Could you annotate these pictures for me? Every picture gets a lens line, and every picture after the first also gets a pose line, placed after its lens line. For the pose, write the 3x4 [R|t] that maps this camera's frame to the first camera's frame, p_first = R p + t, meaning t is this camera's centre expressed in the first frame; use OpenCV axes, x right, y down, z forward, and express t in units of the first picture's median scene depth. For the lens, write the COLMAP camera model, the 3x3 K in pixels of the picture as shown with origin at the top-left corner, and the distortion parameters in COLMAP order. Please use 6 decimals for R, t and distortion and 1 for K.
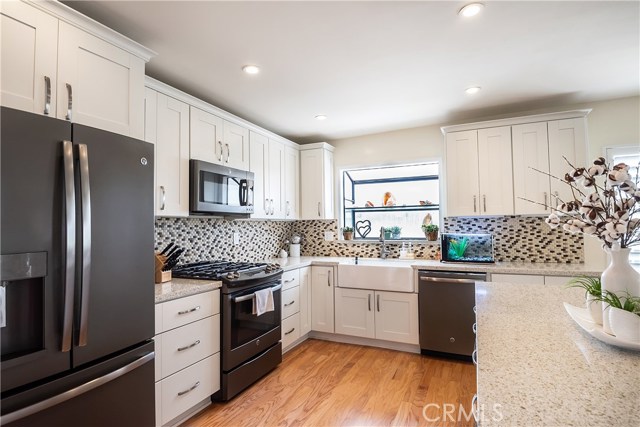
lens RADIAL K [[341.2, 0, 317.8], [0, 341.2, 214.9], [0, 0, 1]] dist [0.001492, -0.000092]
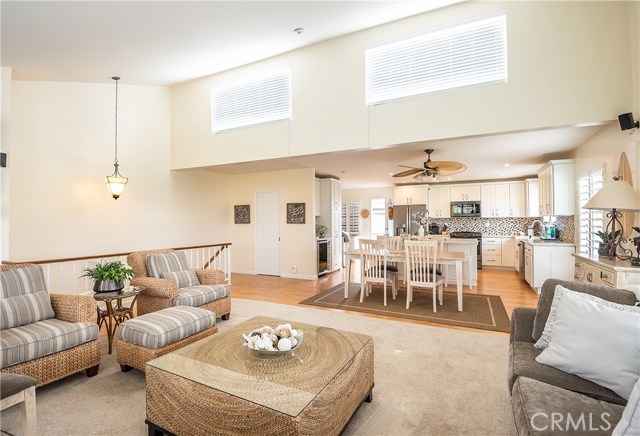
lens RADIAL K [[299.1, 0, 318.3], [0, 299.1, 219.5], [0, 0, 1]] dist [-0.001033, -0.000212]
pose [[-0.044831, 0.006360, -0.998974, 2.240192], [0.039665, 0.999203, 0.004582, -0.035643], [0.998207, -0.039418, -0.045047, -0.205559]]
